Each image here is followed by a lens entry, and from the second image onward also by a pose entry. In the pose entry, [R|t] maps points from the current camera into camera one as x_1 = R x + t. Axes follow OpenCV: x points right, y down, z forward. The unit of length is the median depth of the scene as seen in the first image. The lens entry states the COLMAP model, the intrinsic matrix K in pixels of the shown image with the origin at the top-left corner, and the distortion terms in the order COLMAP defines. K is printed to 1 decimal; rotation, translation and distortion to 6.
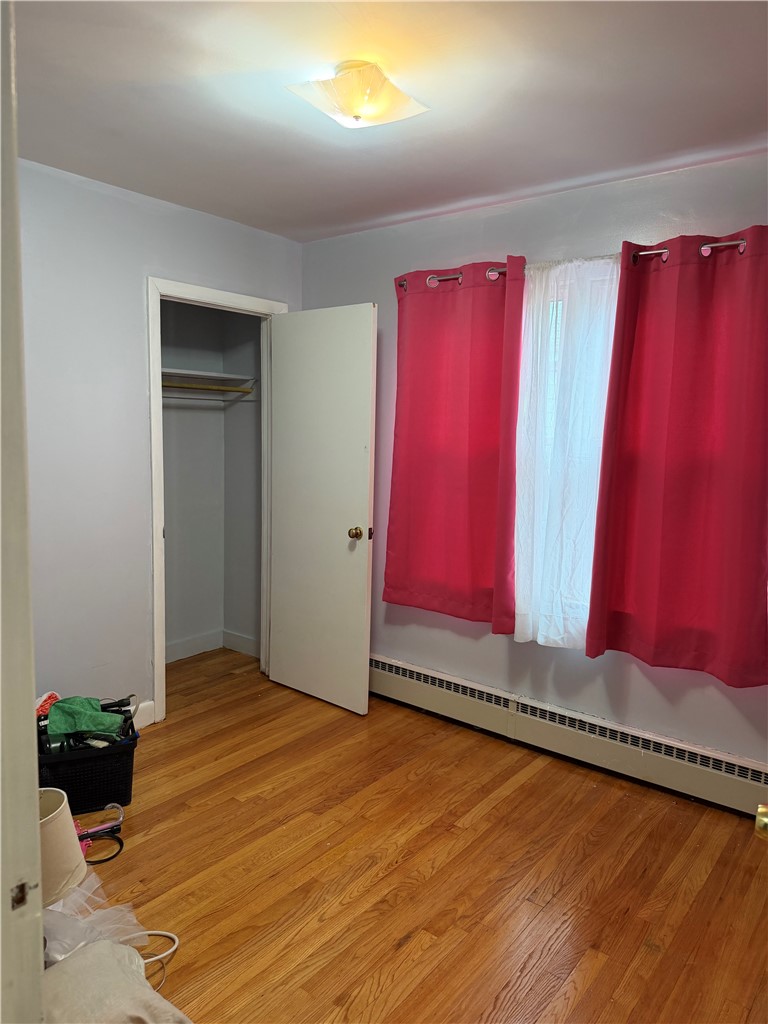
lens RADIAL K [[720.9, 0, 384.5], [0, 720.9, 510.7], [0, 0, 1]] dist [0.016943, -0.031515]
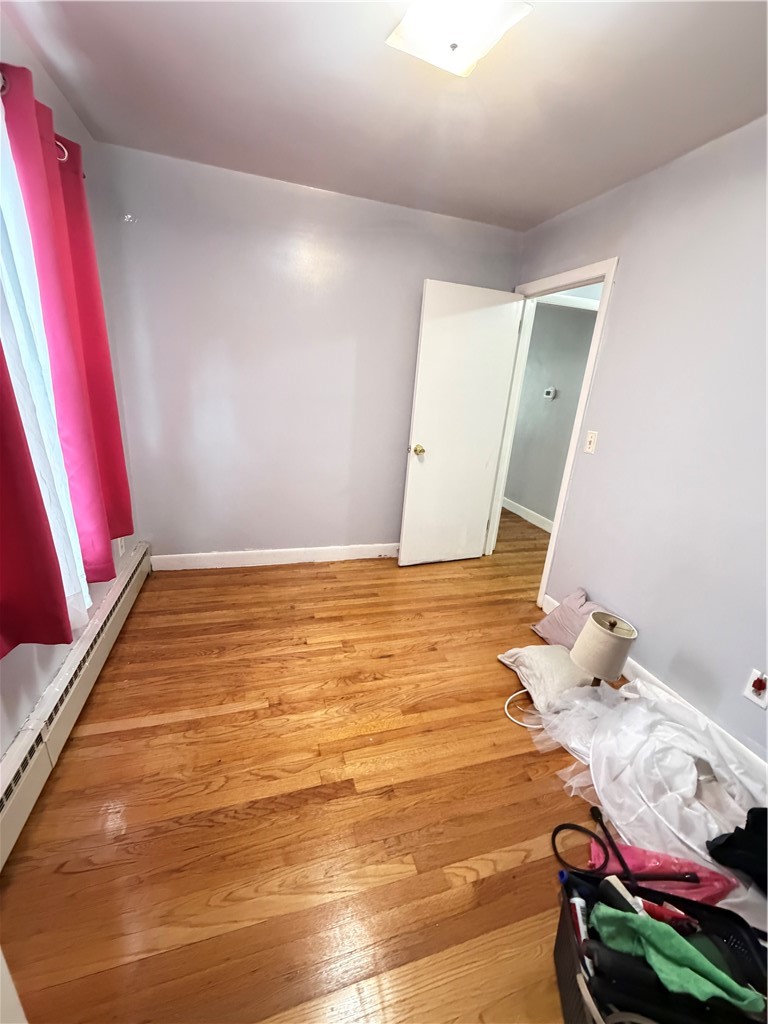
lens RADIAL K [[411.7, 0, 386.5], [0, 411.7, 514.3], [0, 0, 1]] dist [-0.001460, -0.000061]
pose [[-0.818740, -0.259138, 0.512360, -0.346856], [-0.021851, 0.905773, 0.423199, -0.148364], [-0.573749, 0.335294, -0.747255, 1.373053]]
